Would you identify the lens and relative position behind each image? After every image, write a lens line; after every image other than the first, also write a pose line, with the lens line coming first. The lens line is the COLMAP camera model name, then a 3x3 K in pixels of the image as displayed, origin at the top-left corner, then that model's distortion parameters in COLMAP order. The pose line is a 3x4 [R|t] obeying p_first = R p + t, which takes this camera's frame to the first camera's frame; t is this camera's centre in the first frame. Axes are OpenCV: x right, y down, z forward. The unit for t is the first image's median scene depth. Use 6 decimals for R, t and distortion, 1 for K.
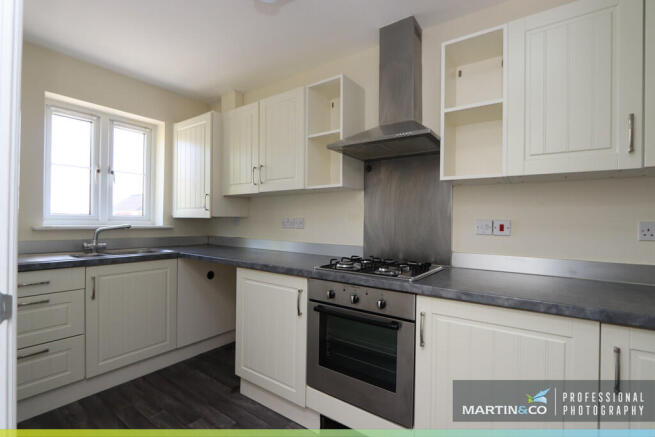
lens RADIAL K [[302.0, 0, 326.7], [0, 302.0, 220.4], [0, 0, 1]] dist [-0.003326, -0.000516]
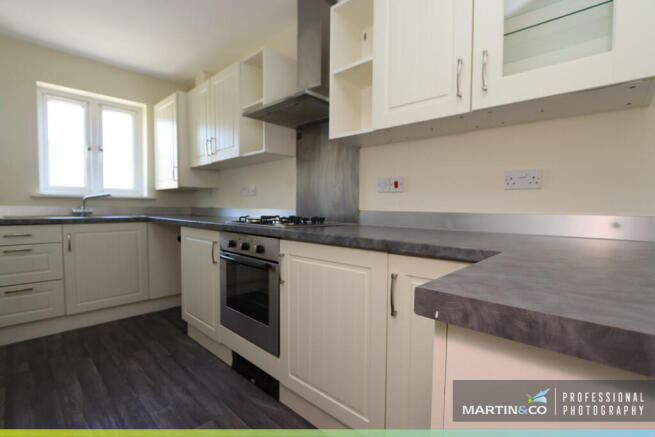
lens RADIAL K [[305.5, 0, 327.5], [0, 305.5, 218.5], [0, 0, 1]] dist [0.001750, 0.000712]
pose [[0.989275, -0.000037, -0.146062, 0.384387], [0.005756, 0.999233, 0.038732, 0.076129], [0.145948, -0.039157, 0.988517, -0.059007]]
